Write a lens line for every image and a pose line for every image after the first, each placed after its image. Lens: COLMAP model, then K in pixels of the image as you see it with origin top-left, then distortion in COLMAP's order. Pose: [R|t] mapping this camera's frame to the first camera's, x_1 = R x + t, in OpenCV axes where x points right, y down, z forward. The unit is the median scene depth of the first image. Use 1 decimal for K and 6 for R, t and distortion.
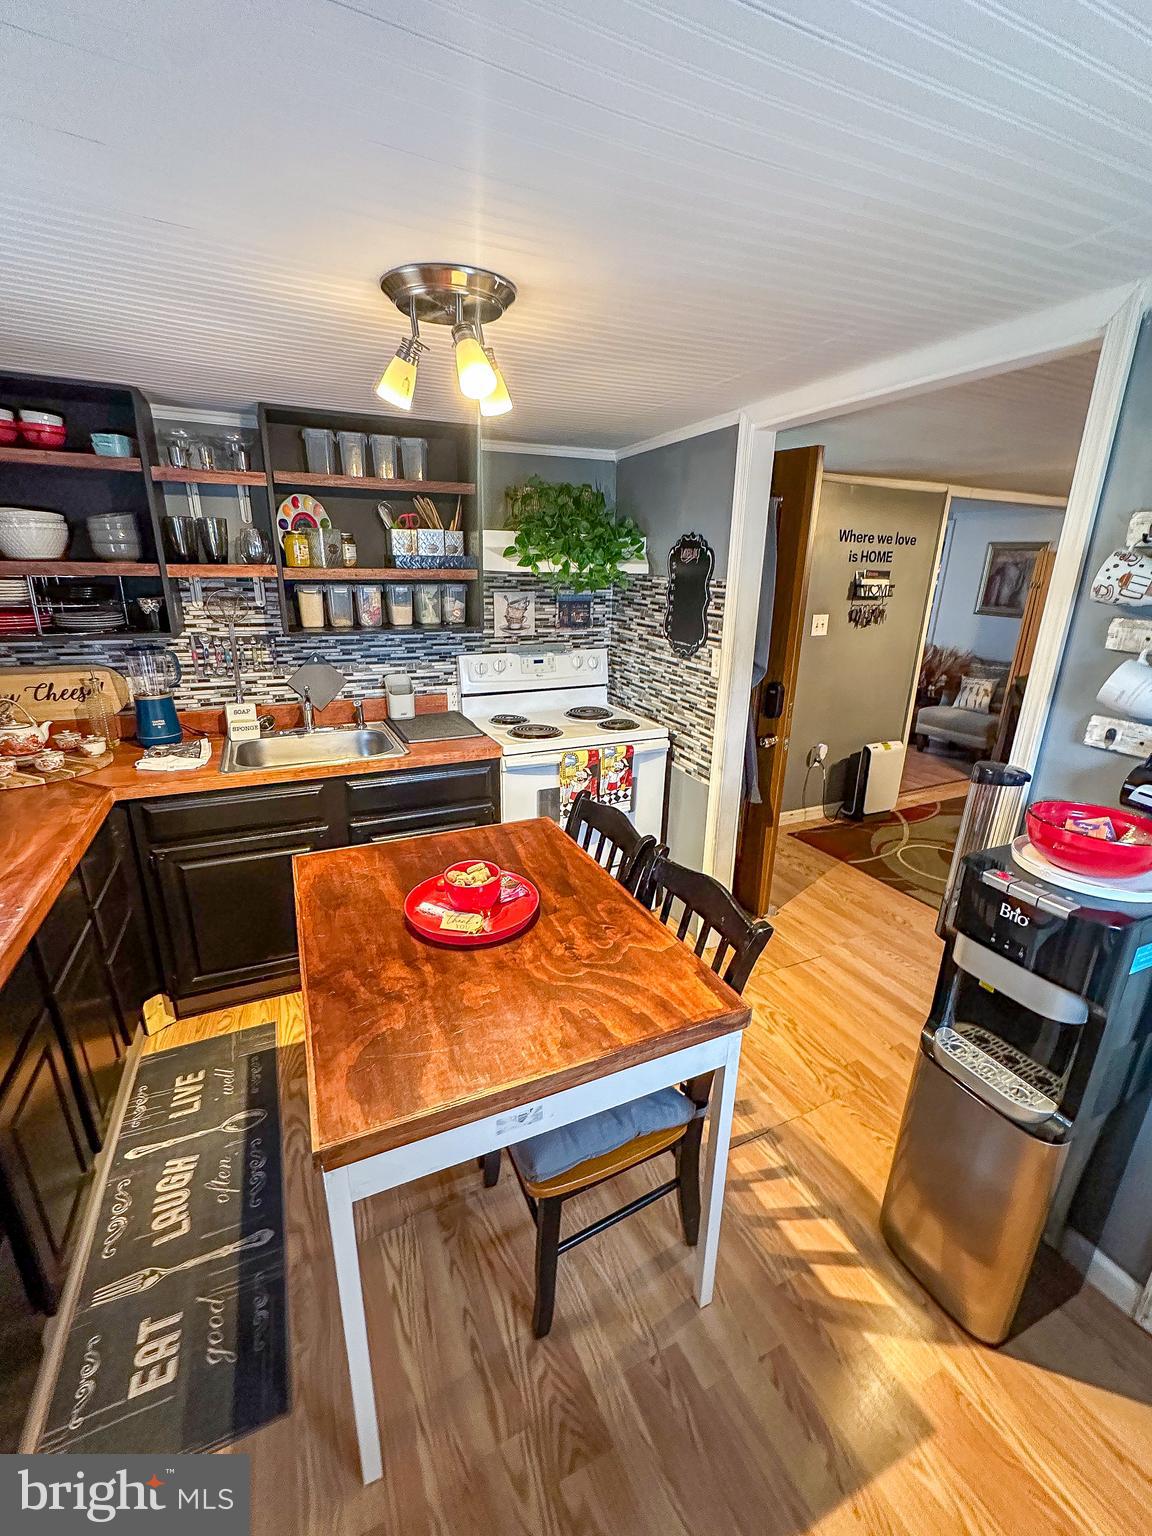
lens RADIAL K [[634.2, 0, 574.9], [0, 634.2, 766.3], [0, 0, 1]] dist [-0.002604, 0.000351]
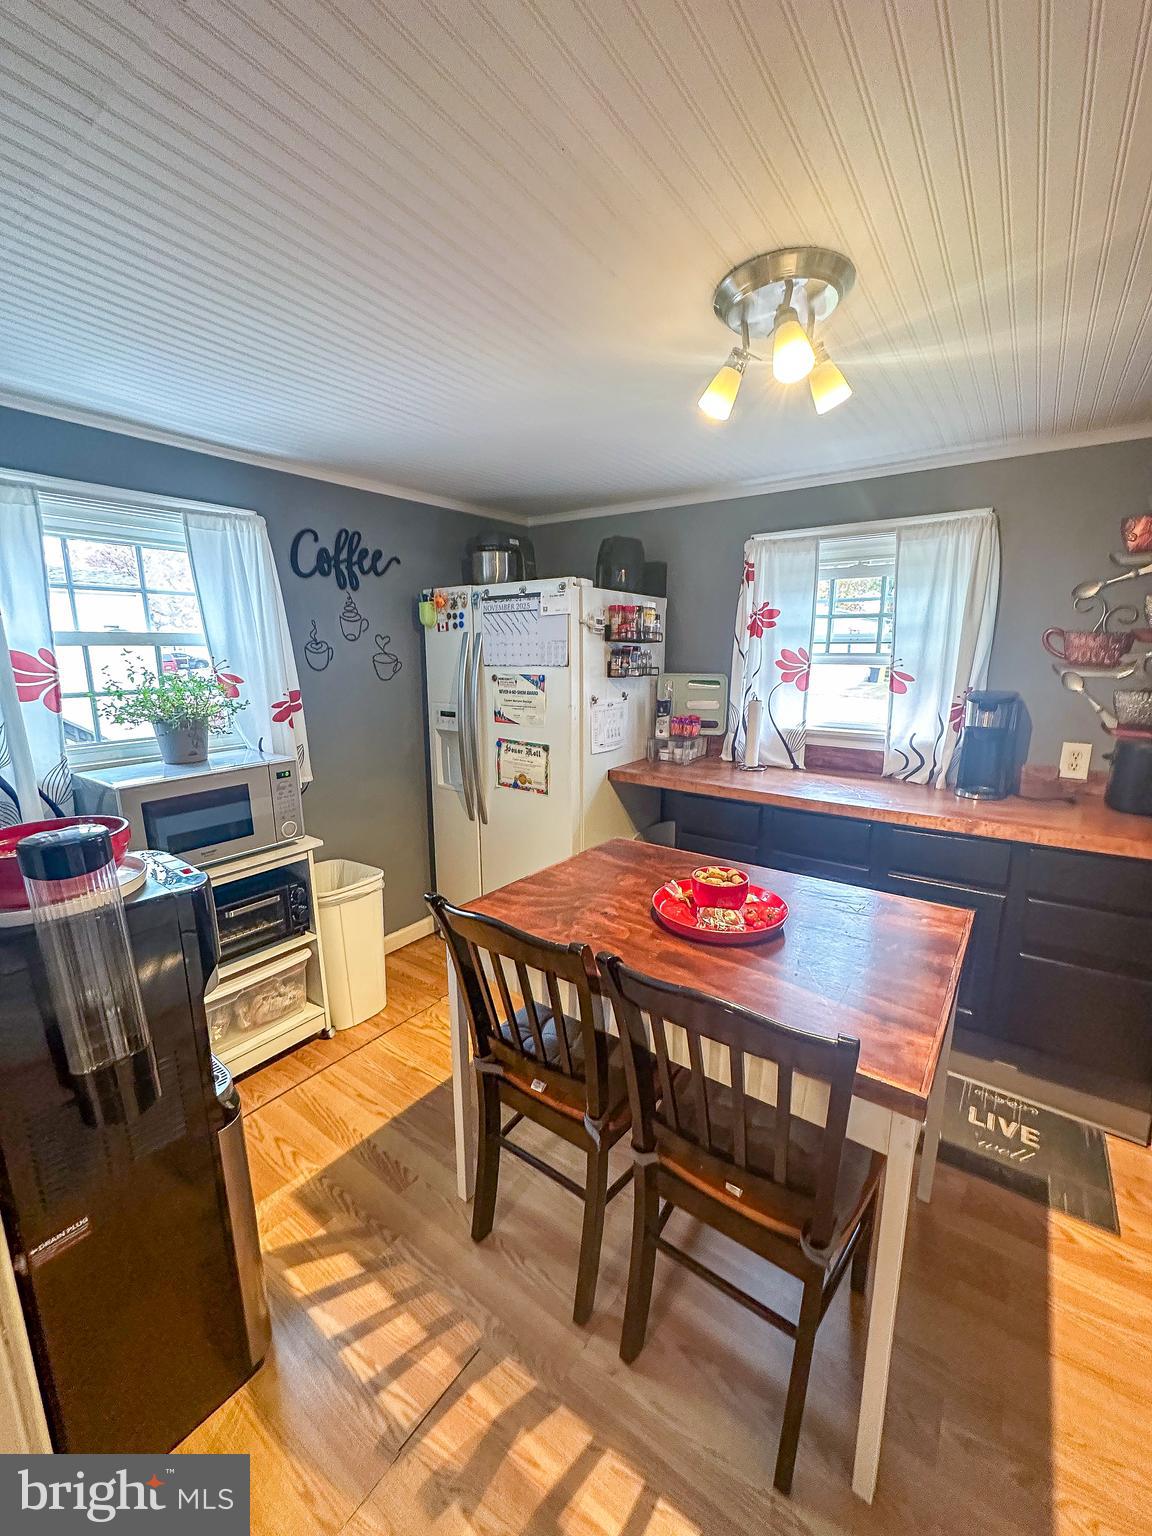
lens RADIAL K [[615.4, 0, 576.7], [0, 615.4, 766.1], [0, 0, 1]] dist [-0.005923, 0.001975]
pose [[-0.875777, 0.078601, -0.476273, 0.274968], [-0.157336, 0.886293, 0.435580, -0.210691], [0.456355, 0.456406, -0.763829, 0.880444]]
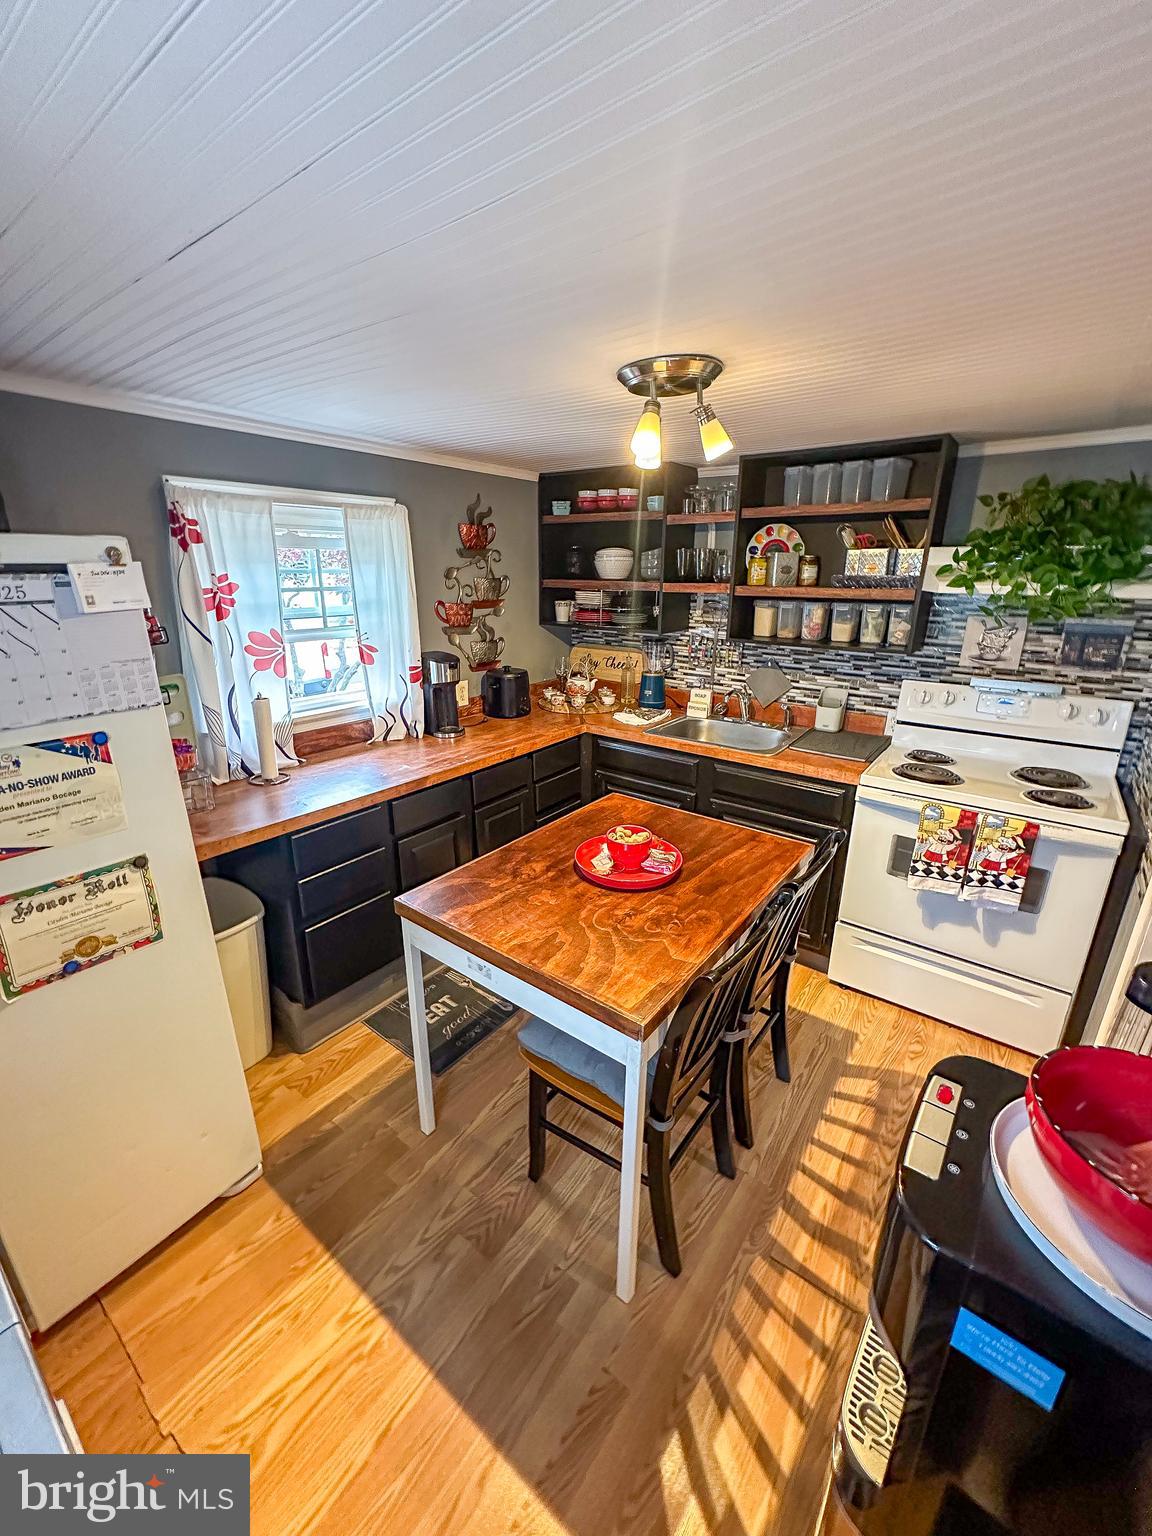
lens RADIAL K [[614.4, 0, 578.3], [0, 614.4, 766.5], [0, 0, 1]] dist [-0.006246, 0.002033]
pose [[0.469307, 0.257222, -0.844741, 0.435369], [-0.266519, 0.953282, 0.142204, -0.057524], [0.841854, 0.158403, 0.515936, 0.155907]]
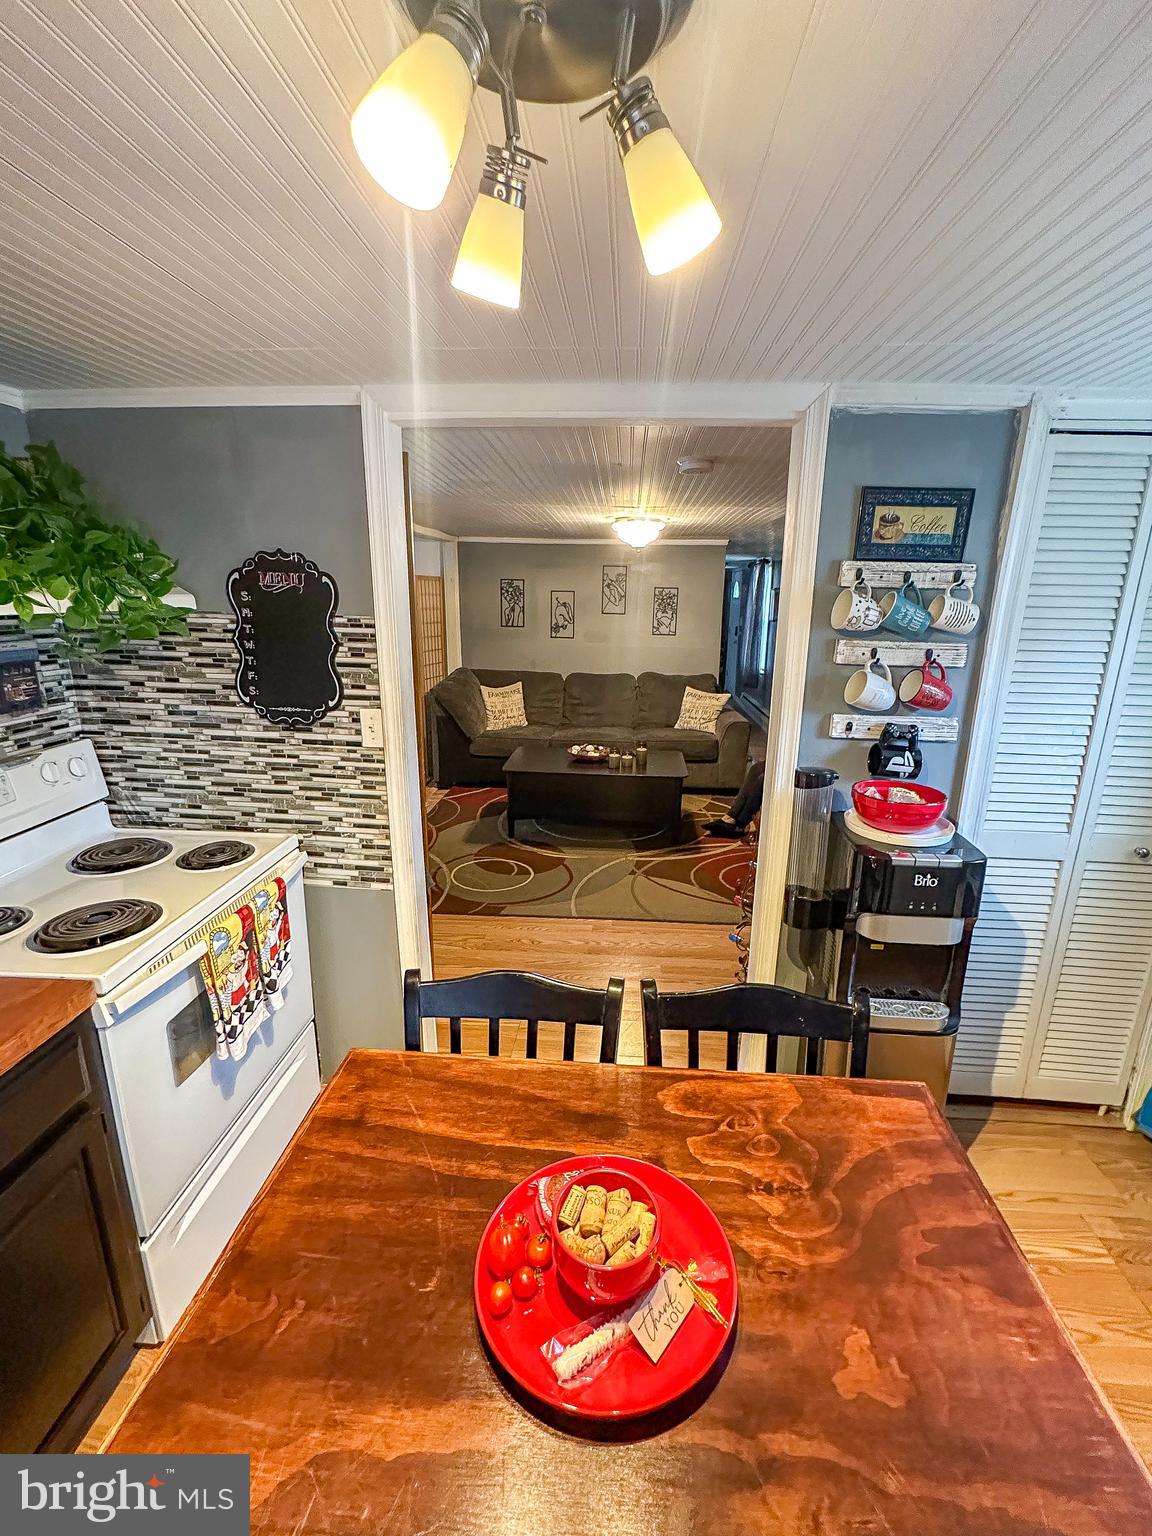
lens RADIAL K [[661.3, 0, 595.0], [0, 661.3, 766.5], [0, 0, 1]] dist [-0.002197, 0.000251]
pose [[0.473816, -0.232390, 0.849408, -0.300435], [0.260447, 0.958382, 0.116922, -0.136214], [-0.841229, 0.165826, 0.514622, 0.379949]]
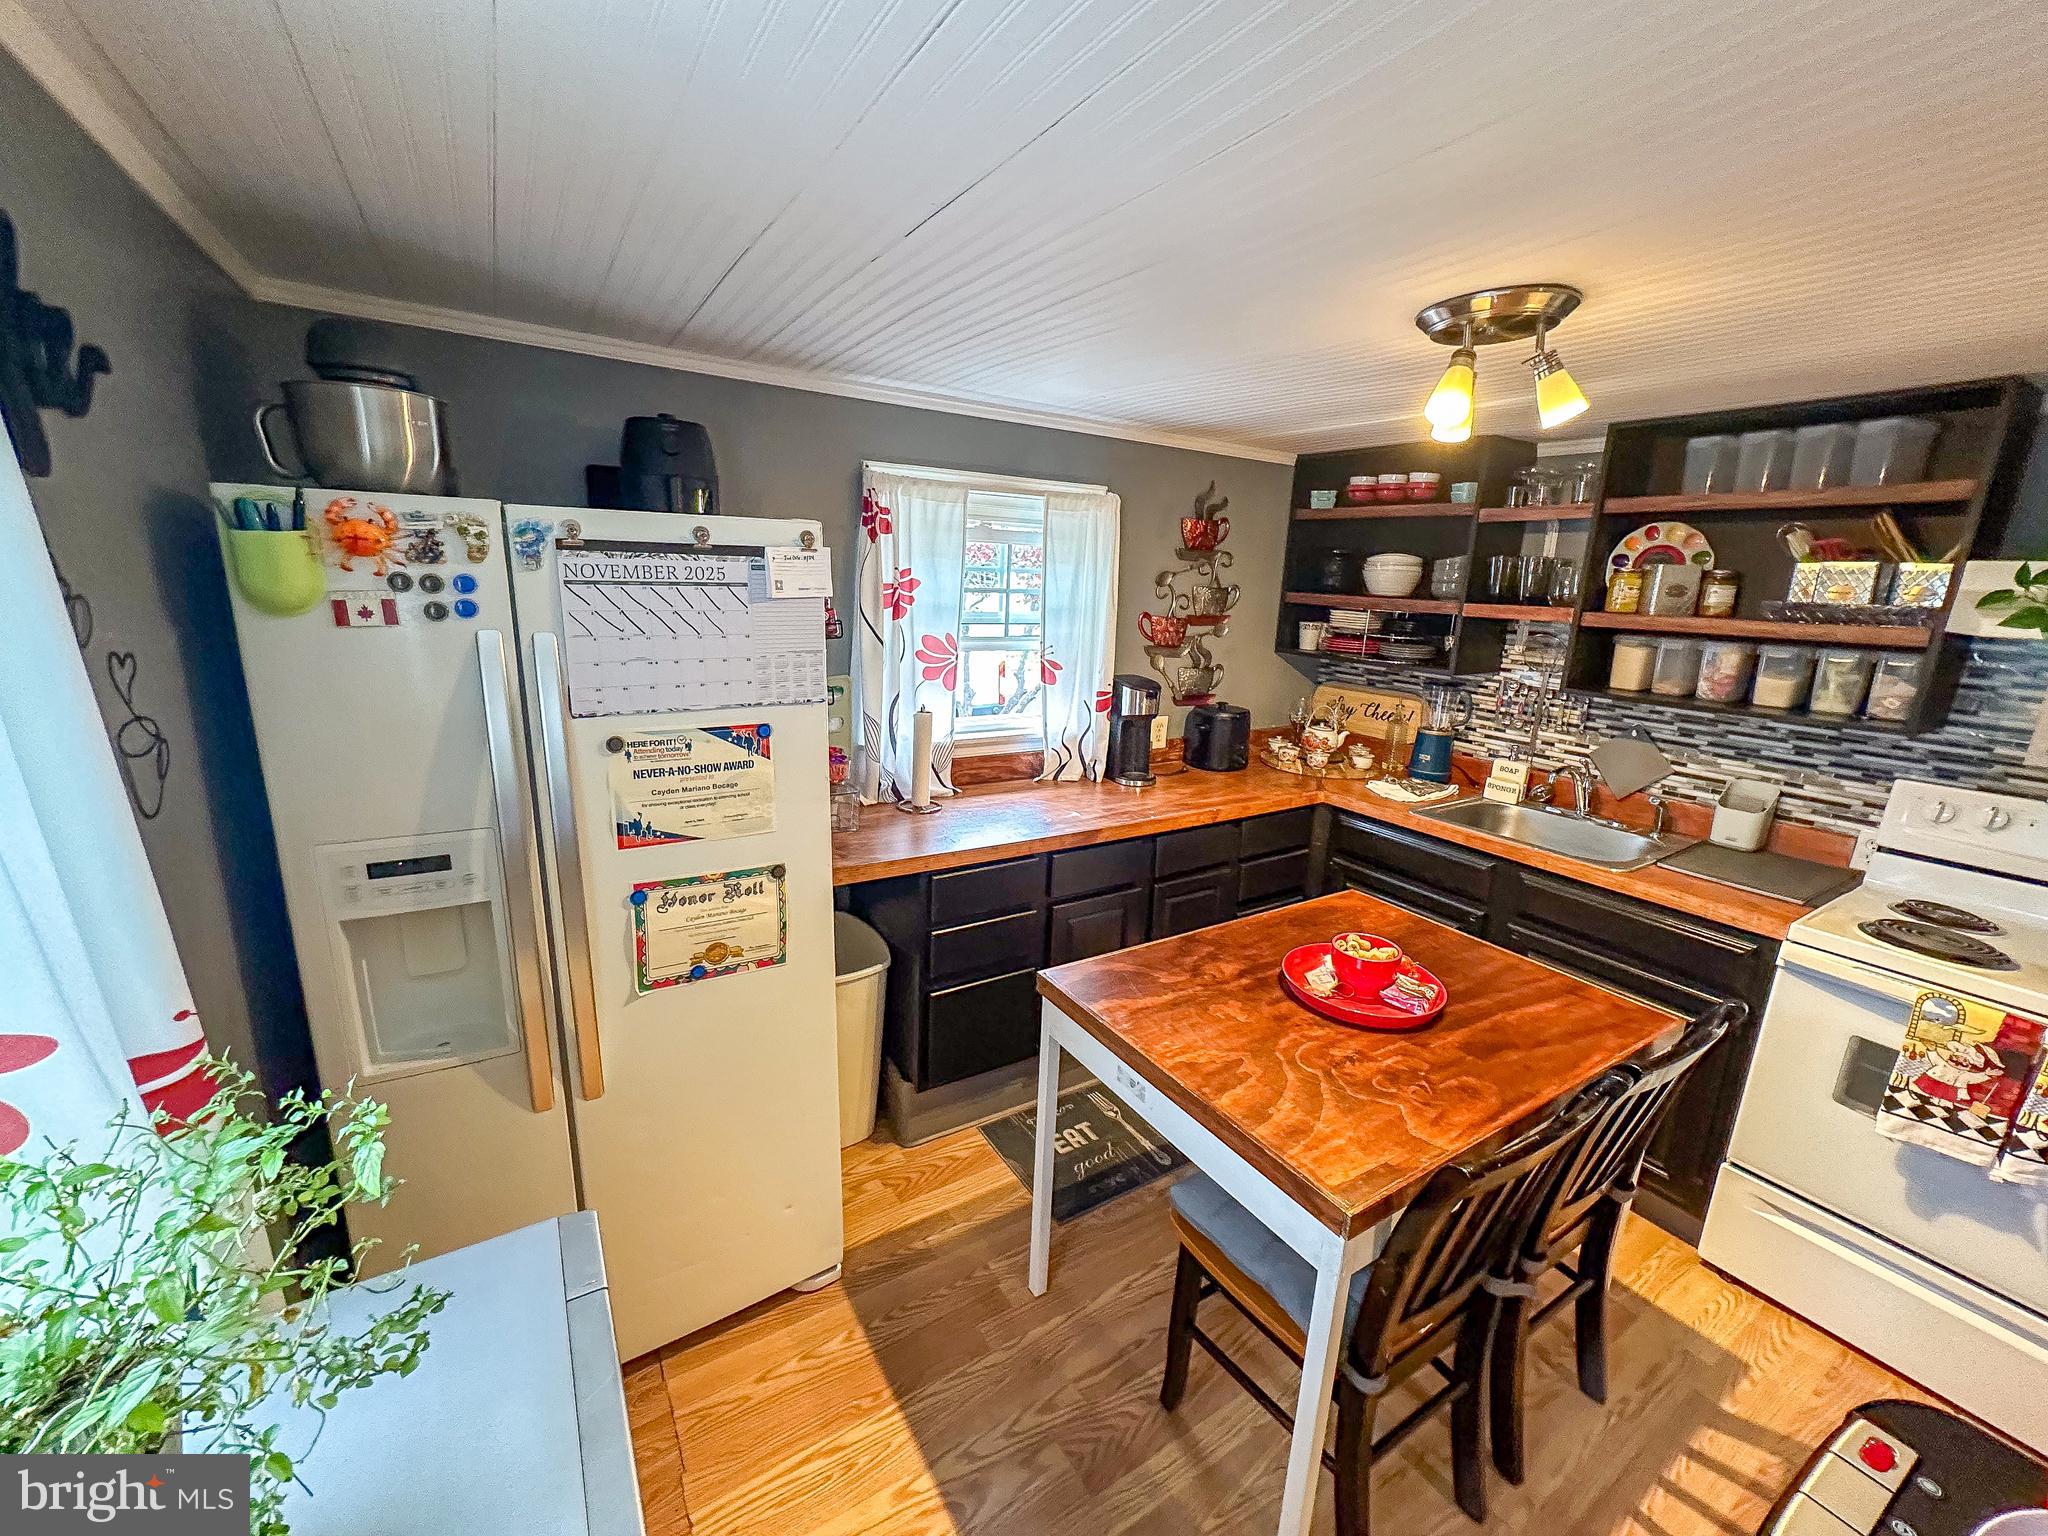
lens RADIAL K [[820.5, 0, 1028.5], [0, 820.5, 767.8], [0, 0, 1]] dist [-0.005923, 0.001975]
pose [[0.128408, 0.216480, -0.967806, 0.457255], [-0.335858, 0.927710, 0.162950, -0.047993], [0.933119, 0.304121, 0.191832, 0.158104]]
